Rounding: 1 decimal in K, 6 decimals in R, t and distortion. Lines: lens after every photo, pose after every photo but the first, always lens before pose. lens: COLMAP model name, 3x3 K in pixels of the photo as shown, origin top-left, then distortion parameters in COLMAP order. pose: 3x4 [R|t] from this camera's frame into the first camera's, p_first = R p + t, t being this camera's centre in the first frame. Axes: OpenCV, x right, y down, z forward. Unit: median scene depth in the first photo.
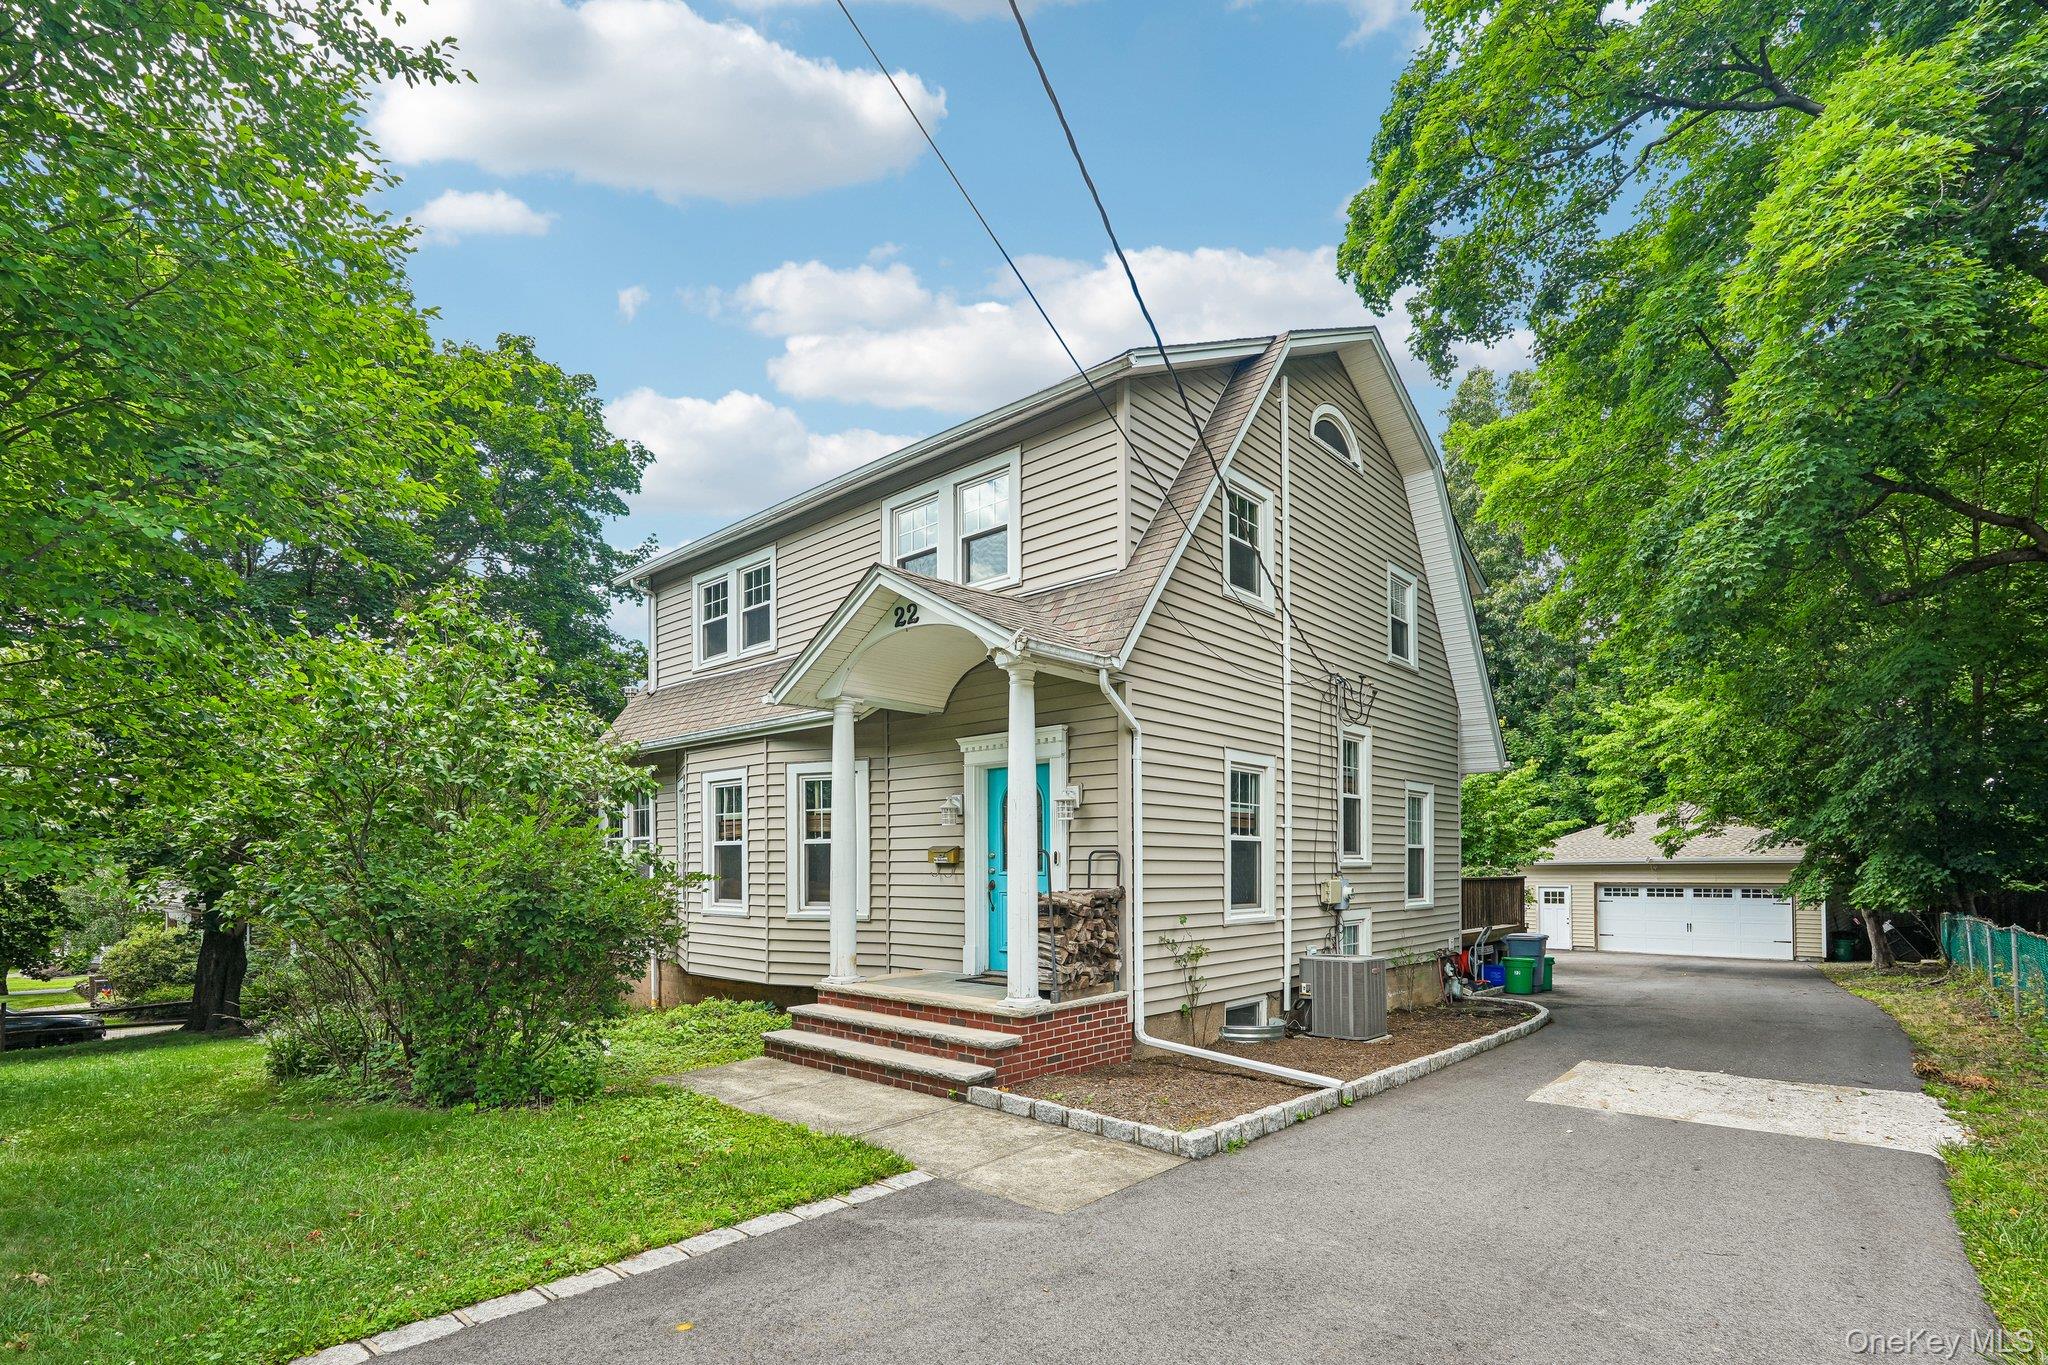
lens RADIAL K [[950.8, 0, 1024.0], [0, 950.8, 682.5], [0, 0, 1]] dist [-0.002730, -0.000187]
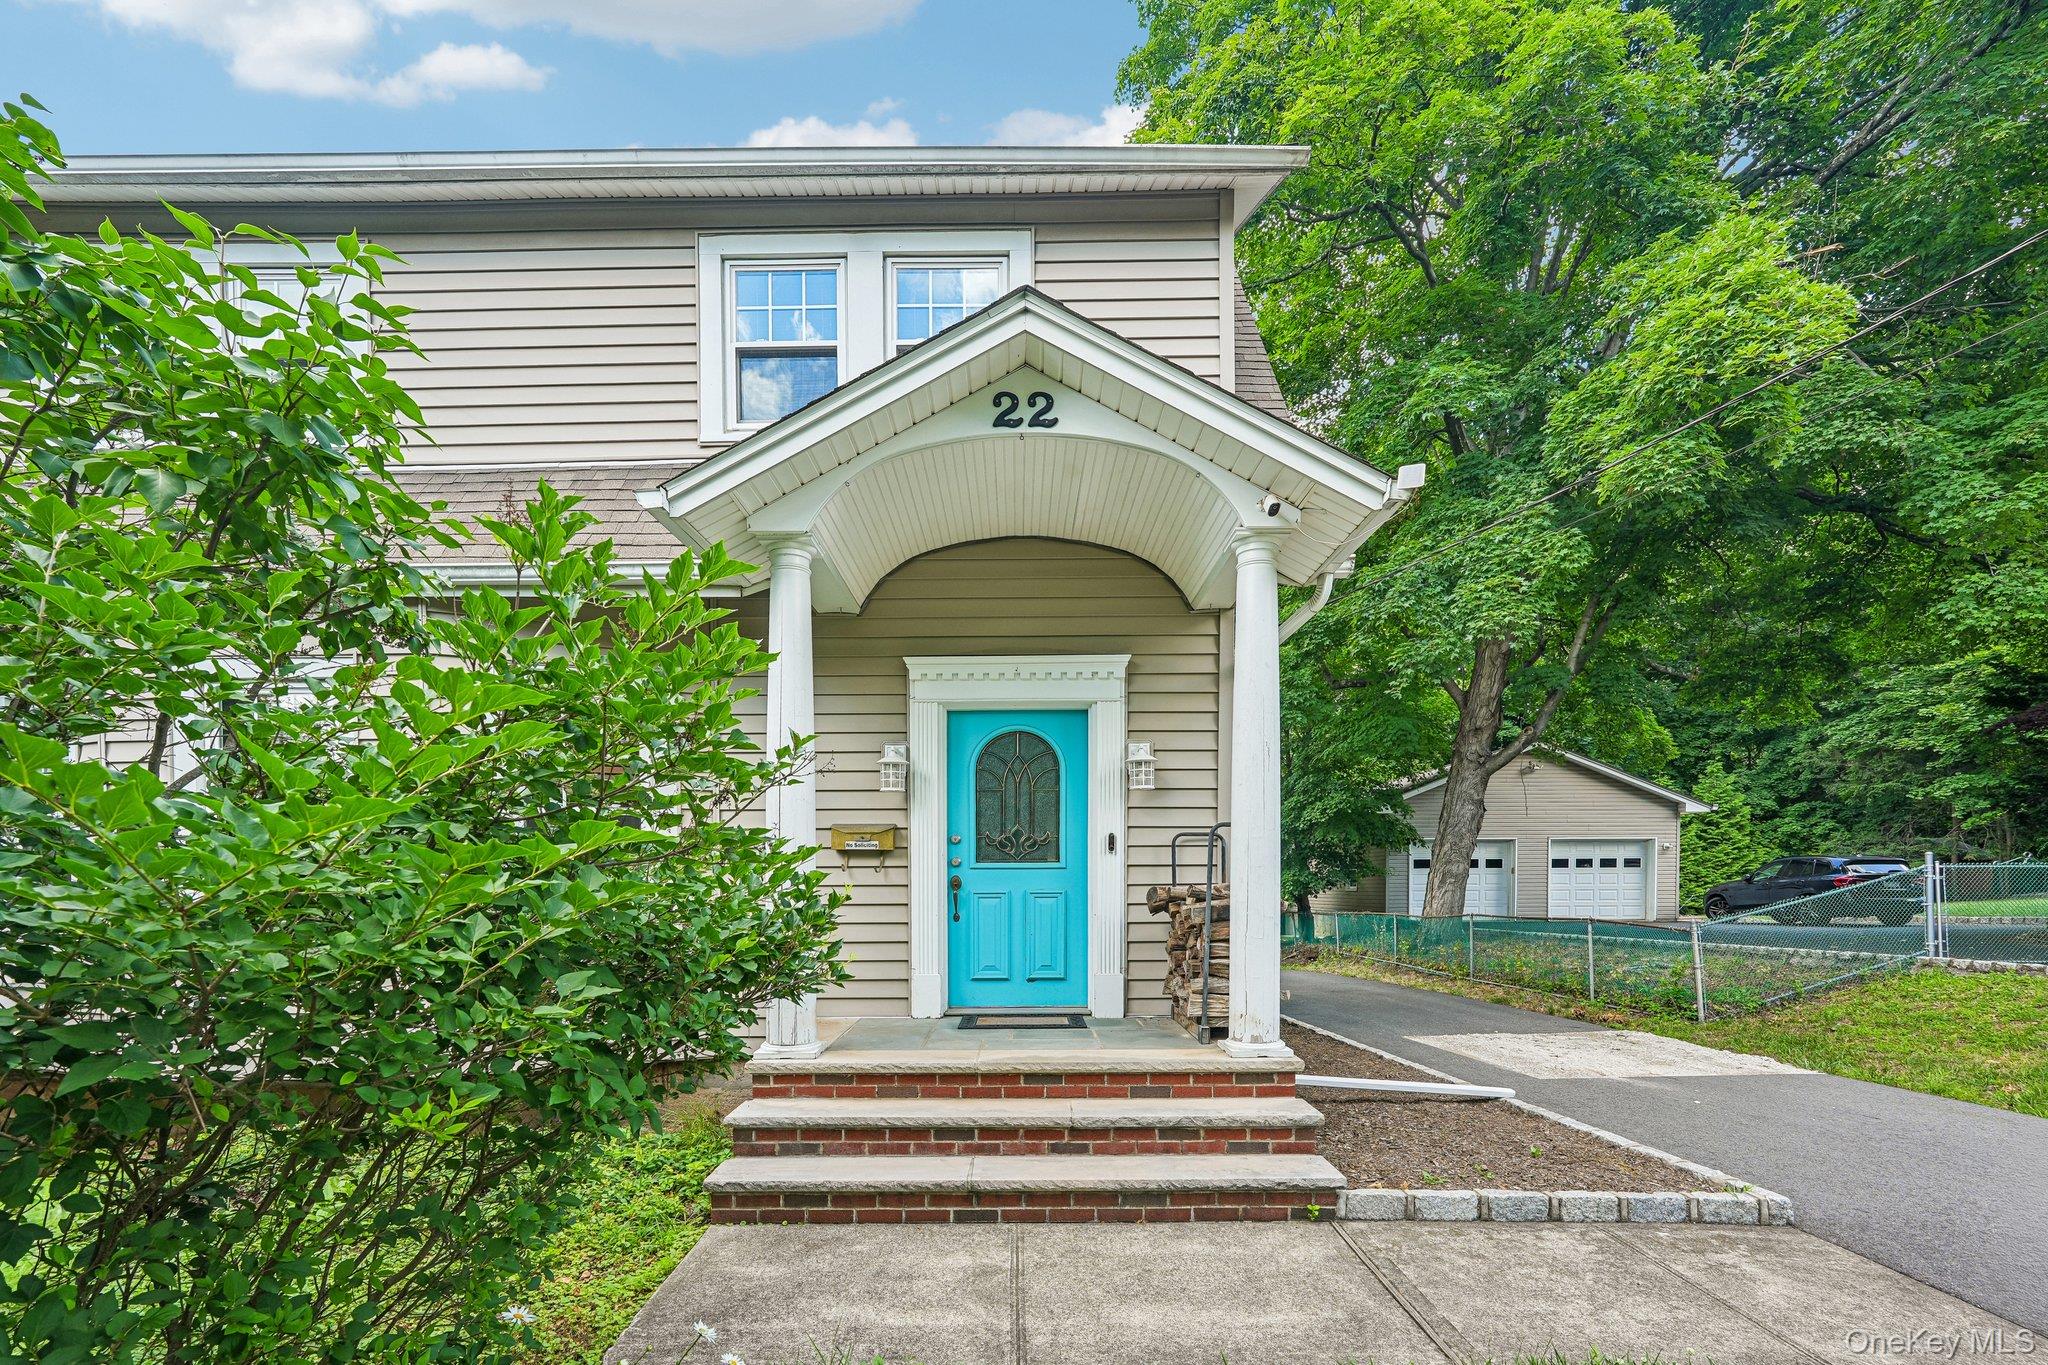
lens RADIAL K [[995.0, 0, 1023.7], [0, 995.0, 754.8], [0, 0, 1]] dist [-0.000342, -0.000474]
pose [[0.750467, 0.060544, 0.658129, -0.499004], [-0.120493, 0.991640, 0.046173, 0.093244], [-0.649832, -0.113951, 0.751488, 0.492988]]
